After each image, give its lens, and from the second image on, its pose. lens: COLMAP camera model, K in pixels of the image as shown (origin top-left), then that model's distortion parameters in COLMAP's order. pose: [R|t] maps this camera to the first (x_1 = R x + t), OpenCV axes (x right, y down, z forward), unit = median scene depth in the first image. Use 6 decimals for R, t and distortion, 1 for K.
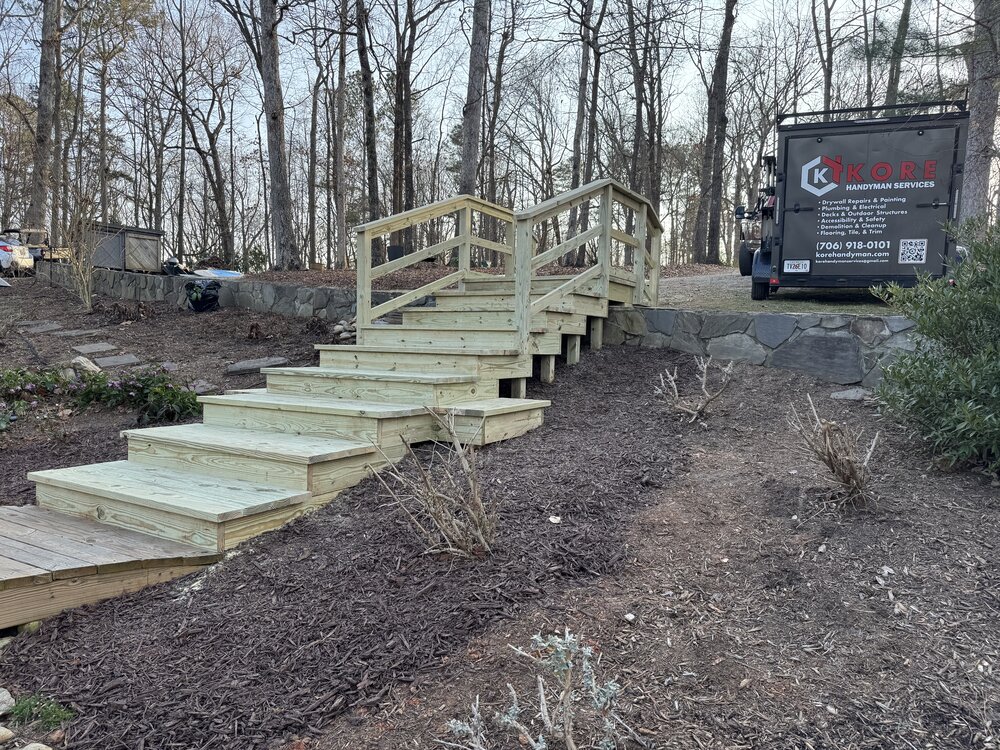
lens RADIAL K [[700.7, 0, 492.5], [0, 700.7, 380.0], [0, 0, 1]] dist [0.026515, -0.023908]
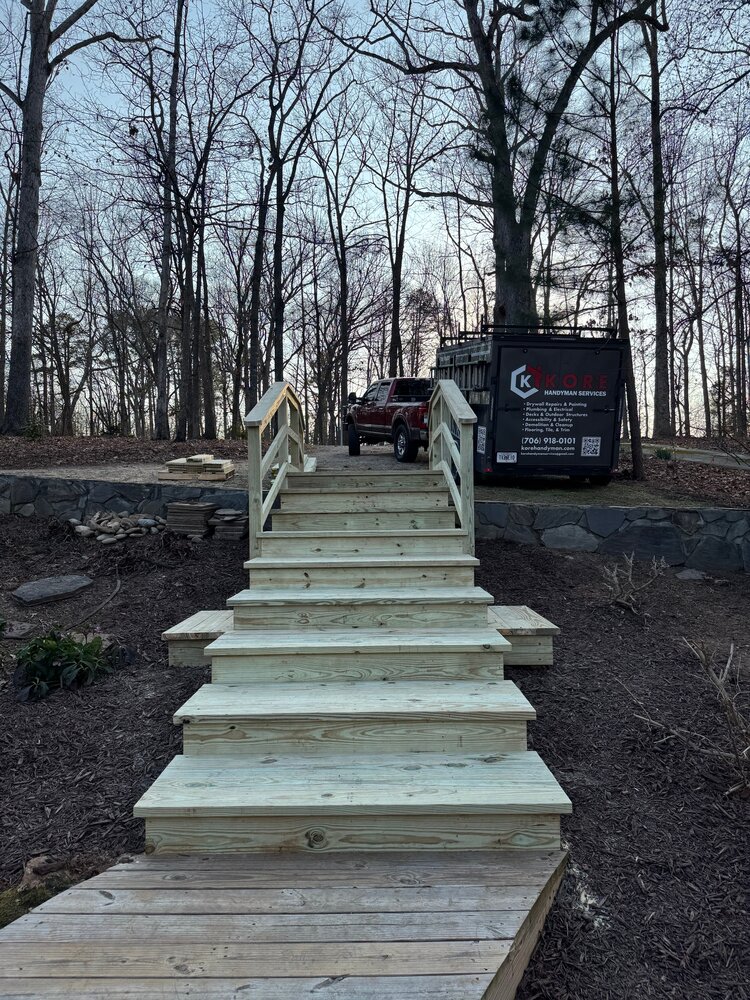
lens RADIAL K [[700.7, 0, 369.3], [0, 700.7, 499.0], [0, 0, 1]] dist [0.026515, -0.023908]
pose [[0.872462, -0.023104, 0.488136, -0.449886], [0.058235, 0.996679, -0.056911, -0.059222], [-0.485200, 0.078079, 0.870910, 0.170953]]
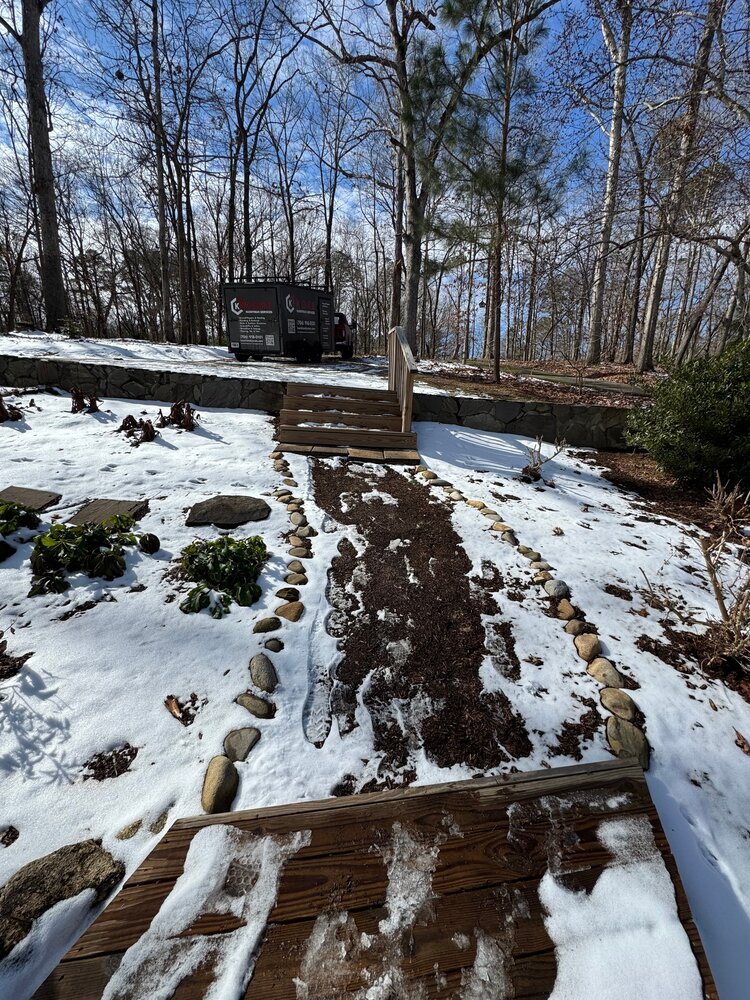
lens RADIAL K [[398.6, 0, 372.0], [0, 398.6, 497.6], [0, 0, 1]] dist [-0.006024, 0.001279]
pose [[0.785031, -0.153989, 0.600012, -0.385942], [0.033068, 0.977646, 0.207642, -0.071464], [-0.618574, -0.143164, 0.772574, 0.418509]]
